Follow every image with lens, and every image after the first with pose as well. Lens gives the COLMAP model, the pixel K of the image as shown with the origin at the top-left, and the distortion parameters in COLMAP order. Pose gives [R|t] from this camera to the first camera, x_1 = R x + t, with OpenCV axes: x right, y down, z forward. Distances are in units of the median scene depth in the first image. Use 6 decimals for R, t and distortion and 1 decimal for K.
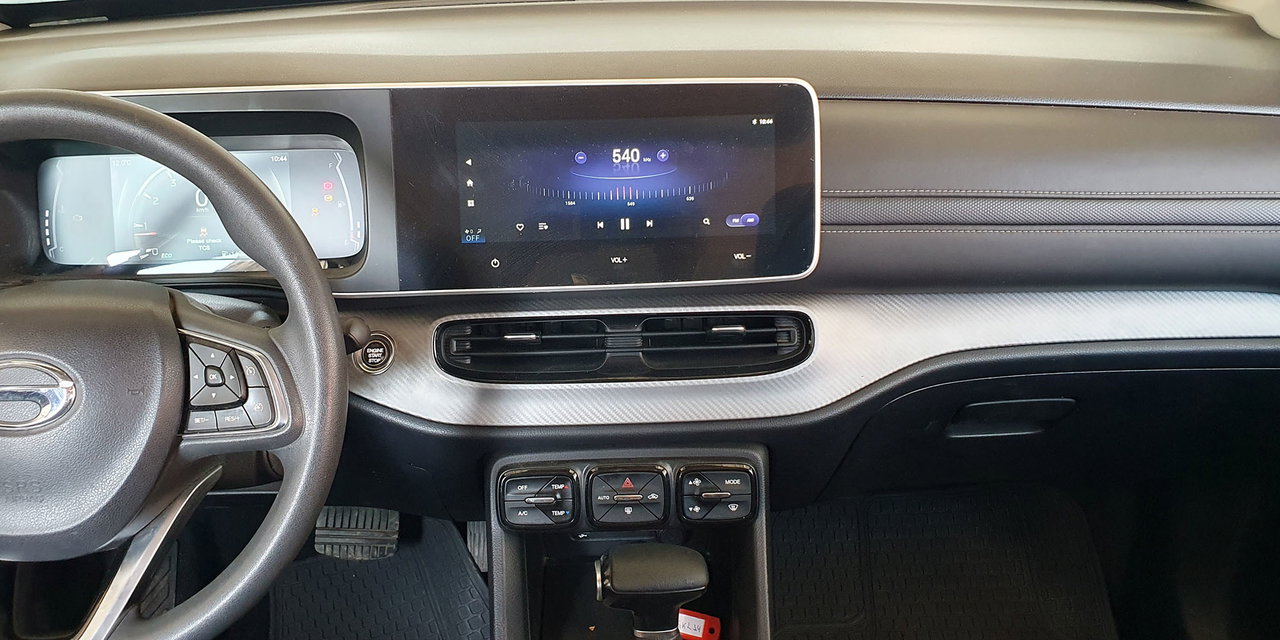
lens RADIAL K [[1057.7, 0, 636.4], [0, 1057.7, 308.8], [0, 0, 1]] dist [0.099244, -0.218026]
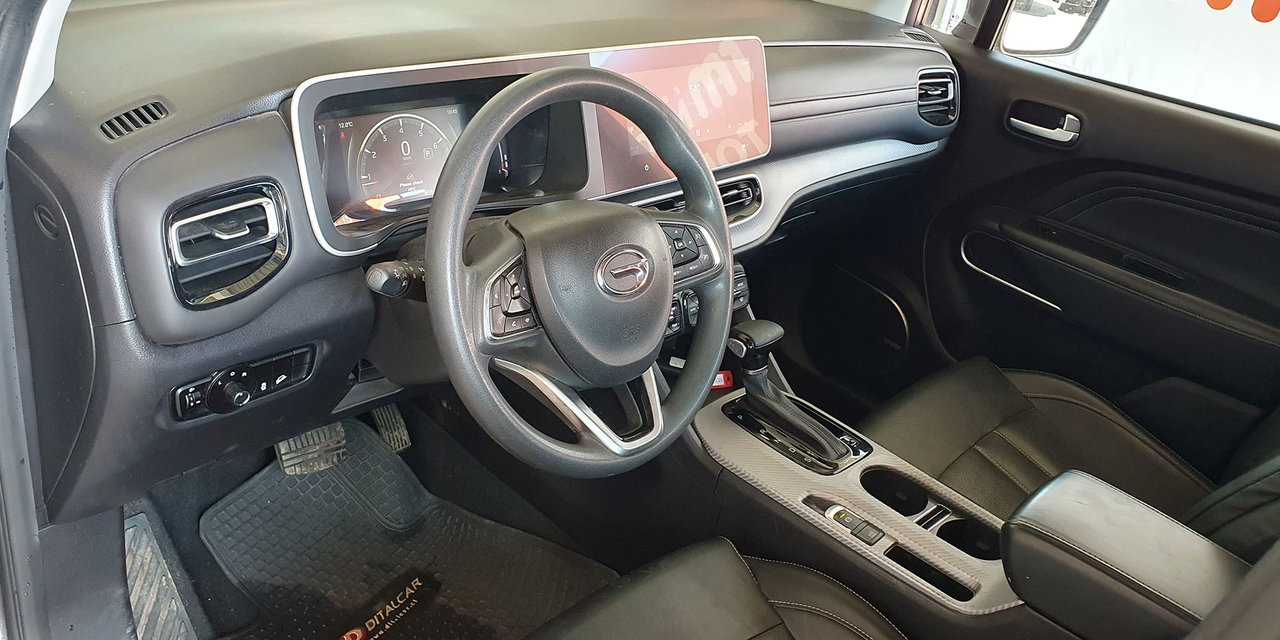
lens RADIAL K [[1057.7, 0, 636.4], [0, 1057.7, 308.8], [0, 0, 1]] dist [0.099244, -0.218026]
pose [[0.693645, -0.207382, 0.689818, -1.184964], [0.157081, 0.978161, 0.136114, -0.051394], [-0.702981, 0.013942, 0.711072, -0.061179]]
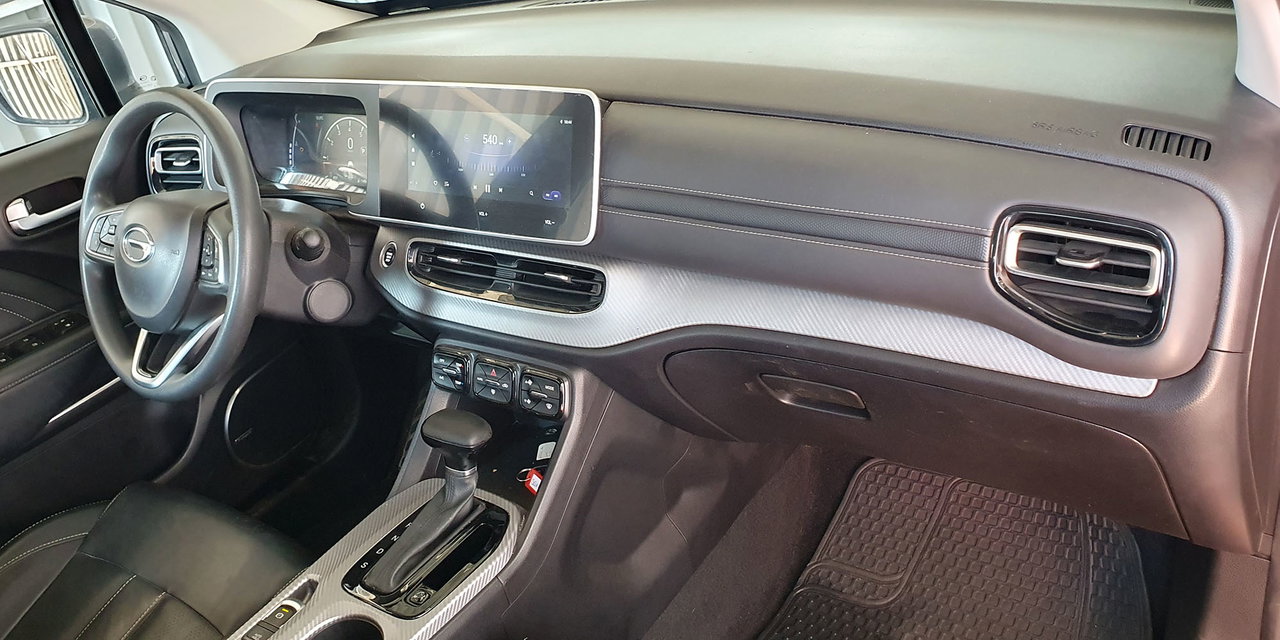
lens RADIAL K [[1050.3, 0, 615.2], [0, 1050.3, 322.1], [0, 0, 1]] dist [0.117101, -0.288097]
pose [[0.773040, 0.179408, -0.608459, 0.958960], [-0.119973, 0.983212, 0.137483, -0.113984], [0.622909, -0.033281, 0.781586, 0.008380]]
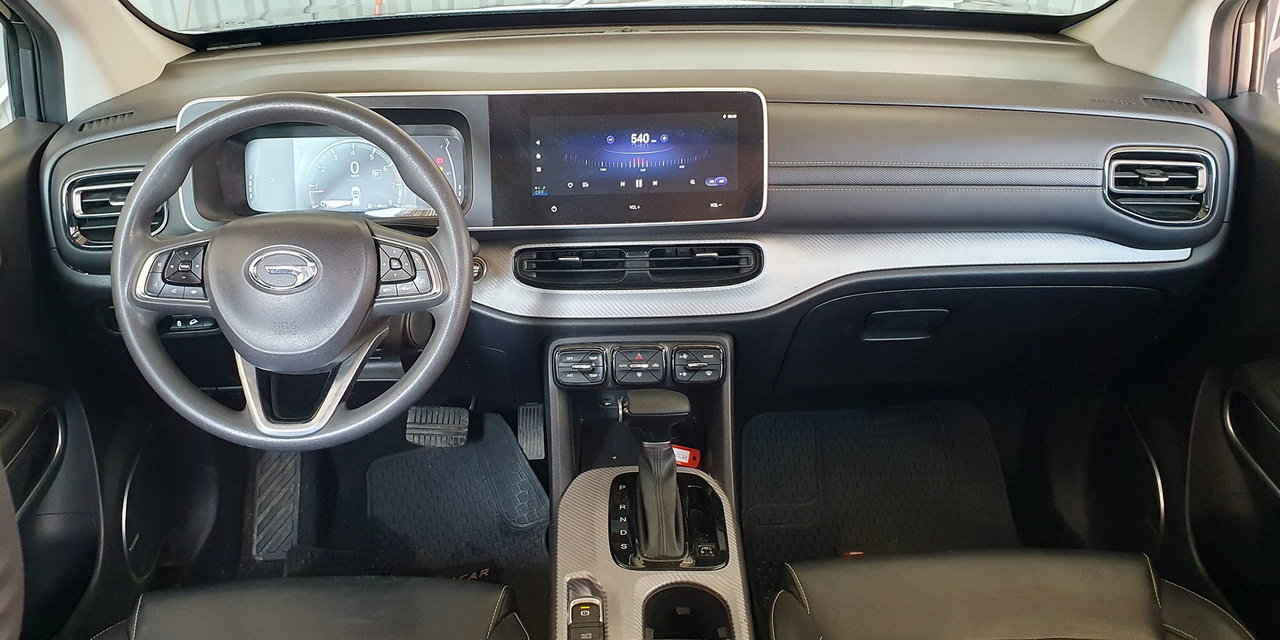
lens RADIAL K [[1050.3, 0, 615.2], [0, 1050.3, 322.1], [0, 0, 1]] dist [0.117101, -0.288097]
pose [[0.999530, 0.009069, -0.029275, 0.001107], [-0.009084, 0.999959, -0.000404, 0.116488], [0.029270, 0.000670, 0.999571, -0.500876]]
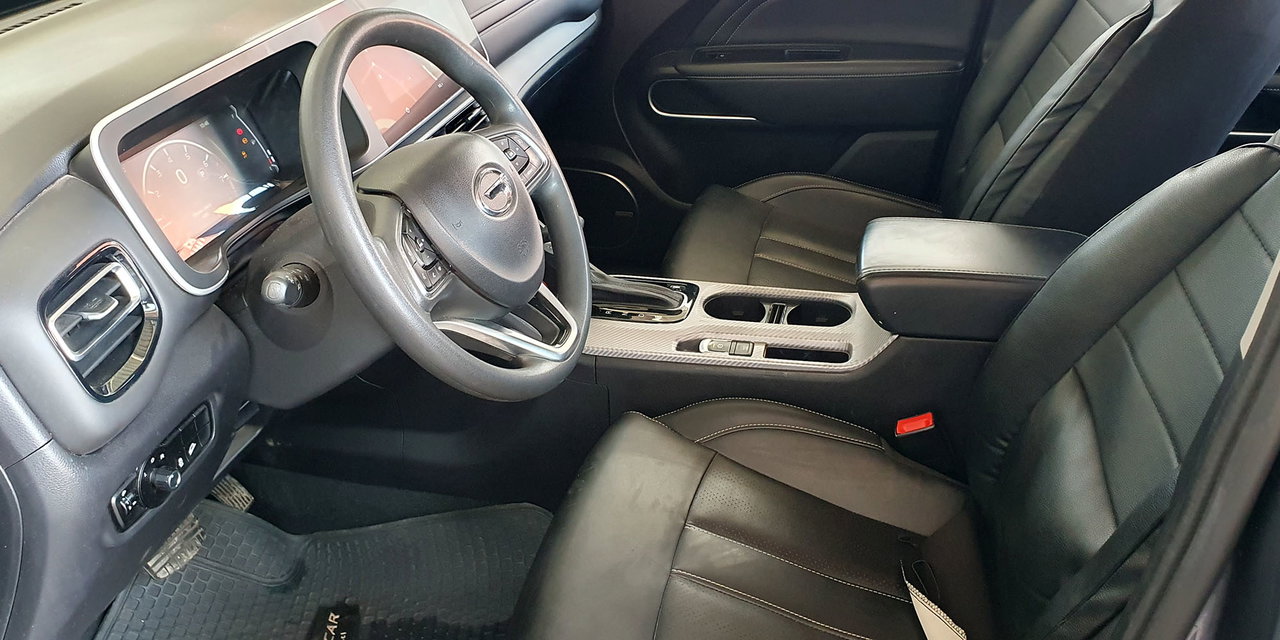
lens RADIAL K [[1050.3, 0, 615.2], [0, 1050.3, 322.1], [0, 0, 1]] dist [0.117101, -0.288097]
pose [[0.293661, -0.469233, 0.832816, -1.369869], [0.484620, 0.824048, 0.293410, -0.090220], [-0.823958, 0.317436, 0.469390, 0.152207]]
